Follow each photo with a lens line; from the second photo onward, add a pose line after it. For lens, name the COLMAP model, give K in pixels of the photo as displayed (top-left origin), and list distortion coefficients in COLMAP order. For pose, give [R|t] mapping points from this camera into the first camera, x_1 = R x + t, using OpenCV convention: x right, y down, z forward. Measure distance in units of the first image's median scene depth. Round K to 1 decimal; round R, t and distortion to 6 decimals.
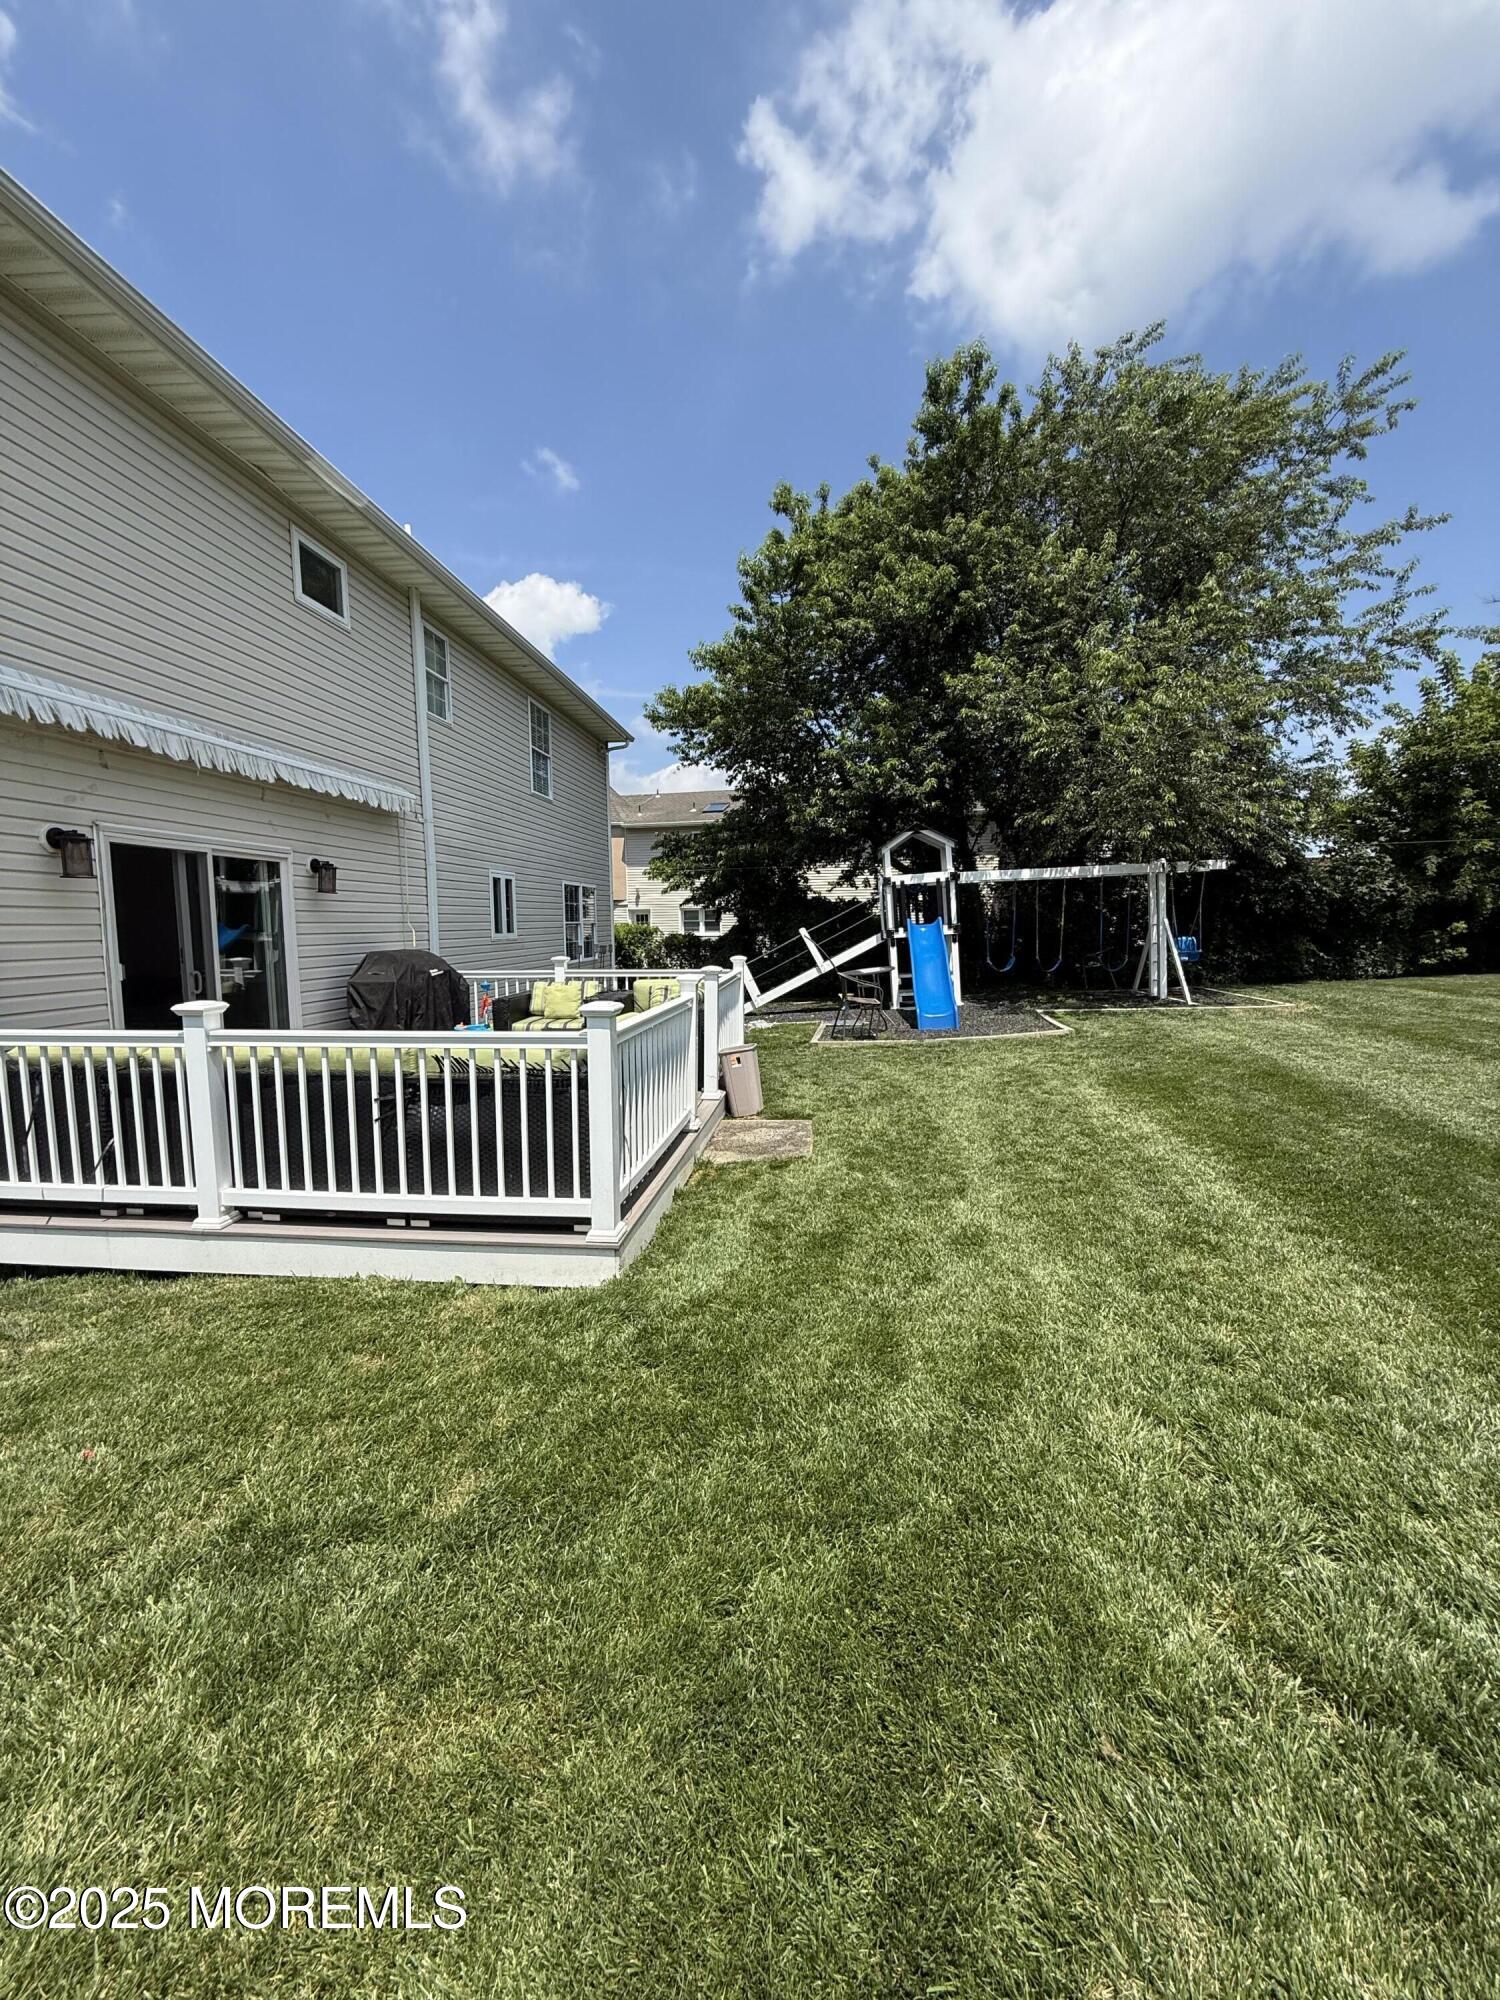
lens RADIAL K [[798.5, 0, 750.6], [0, 798.5, 1001.0], [0, 0, 1]] dist [-0.001090, 0.000403]
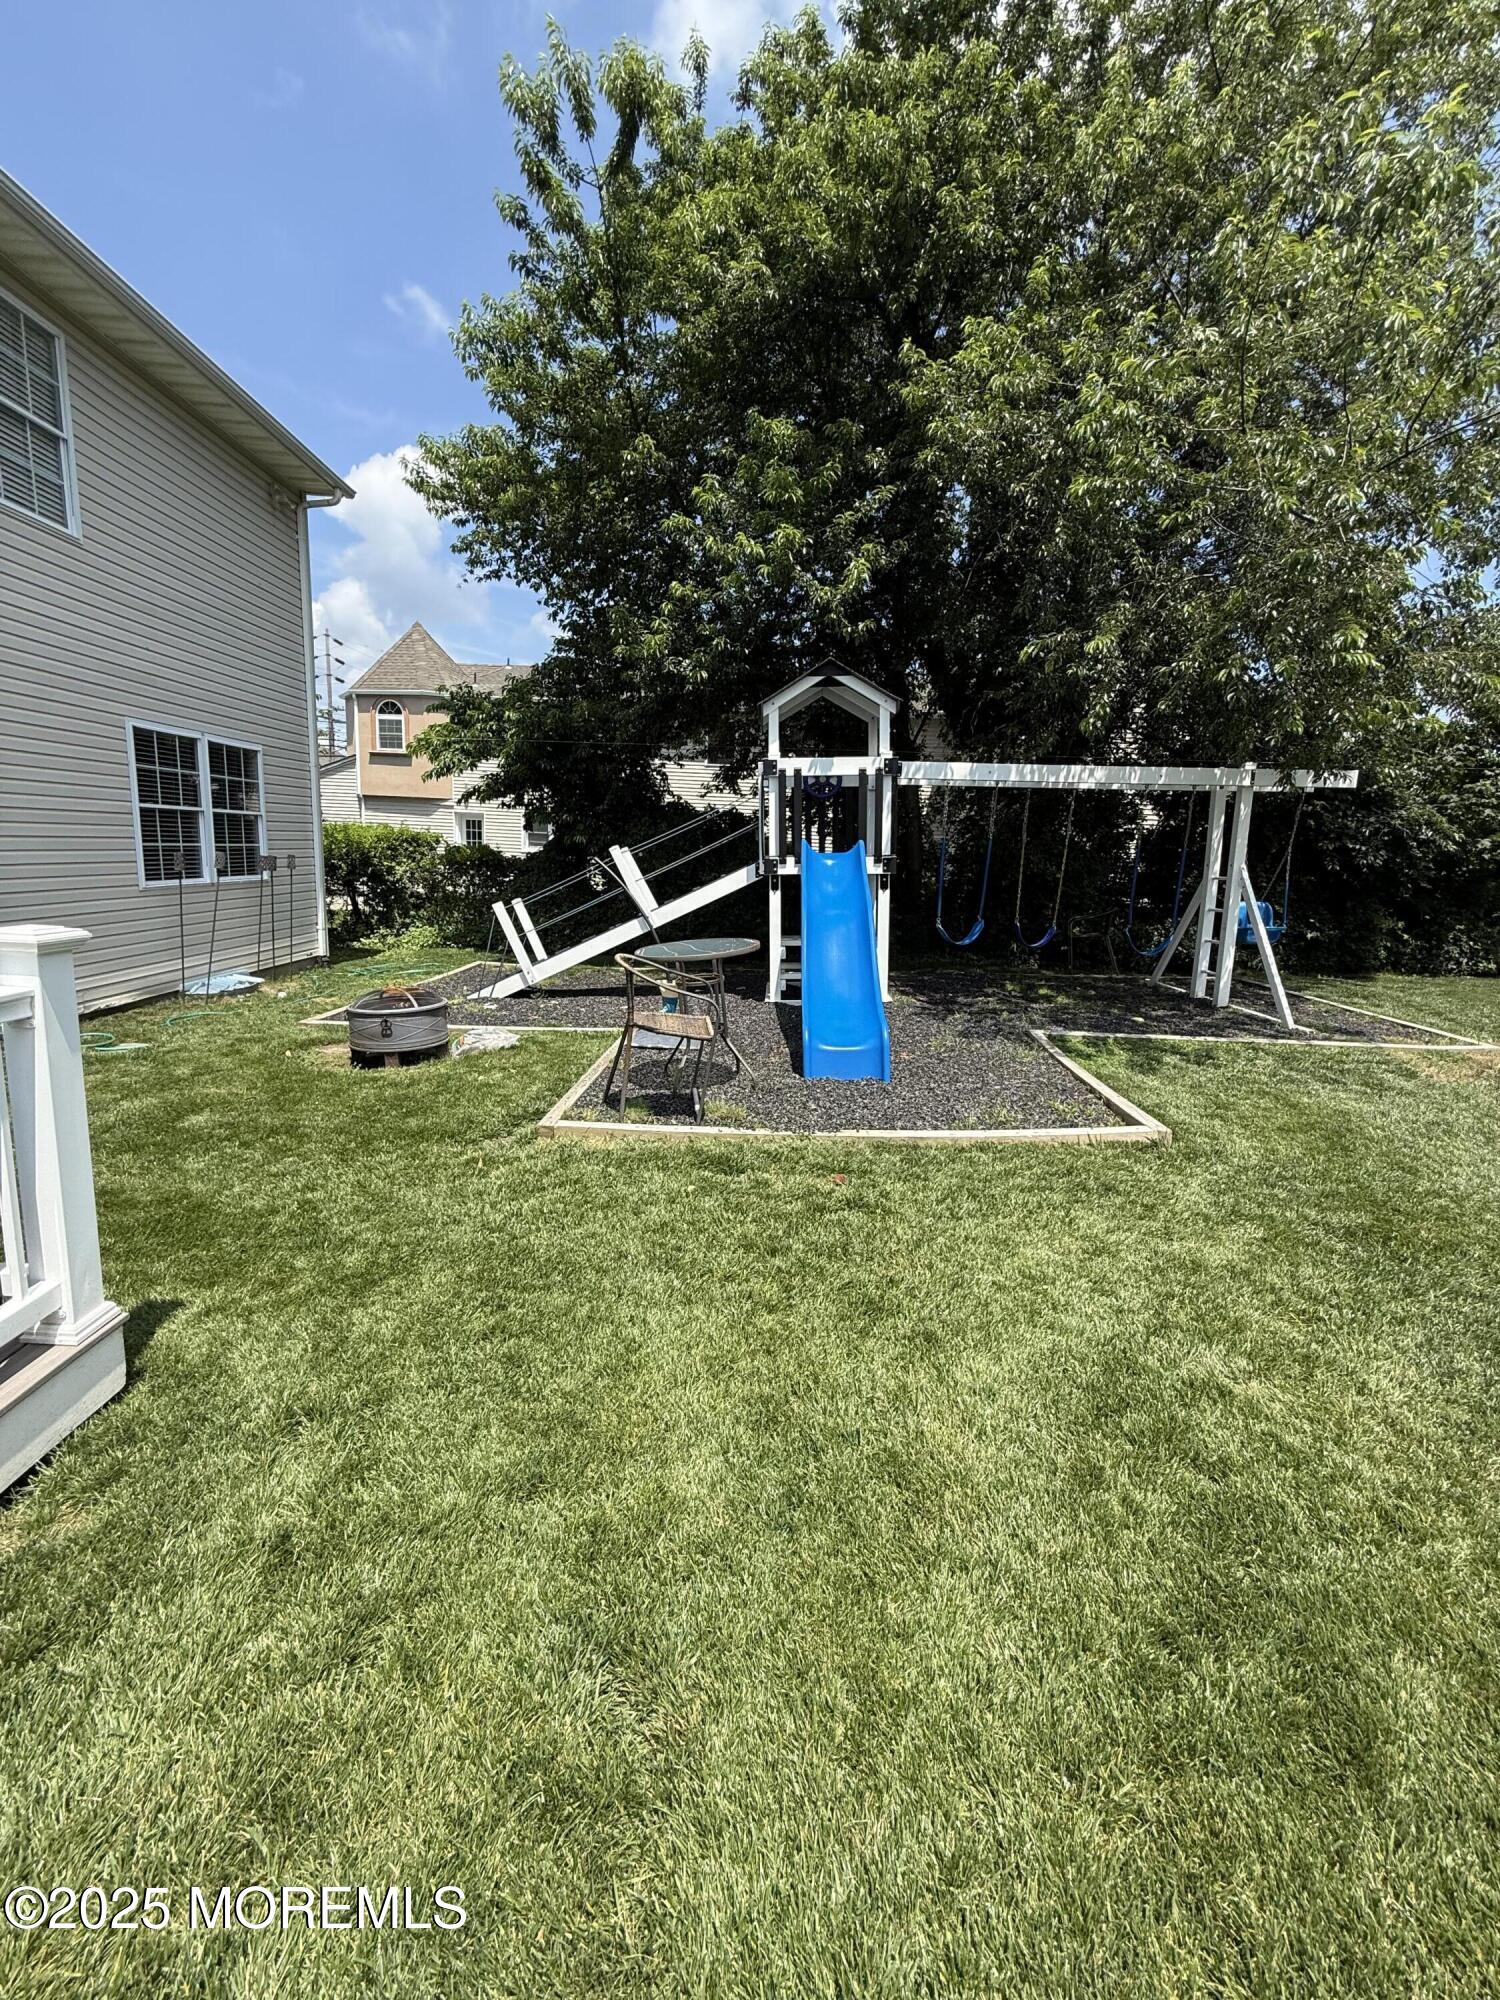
lens RADIAL K [[798.5, 0, 747.2], [0, 798.5, 999.4], [0, 0, 1]] dist [-0.001090, 0.000403]
pose [[0.992576, 0.042647, 0.113903, 0.097791], [-0.052718, 0.994819, 0.086922, -0.039231], [-0.109606, -0.092282, 0.989682, 0.438004]]
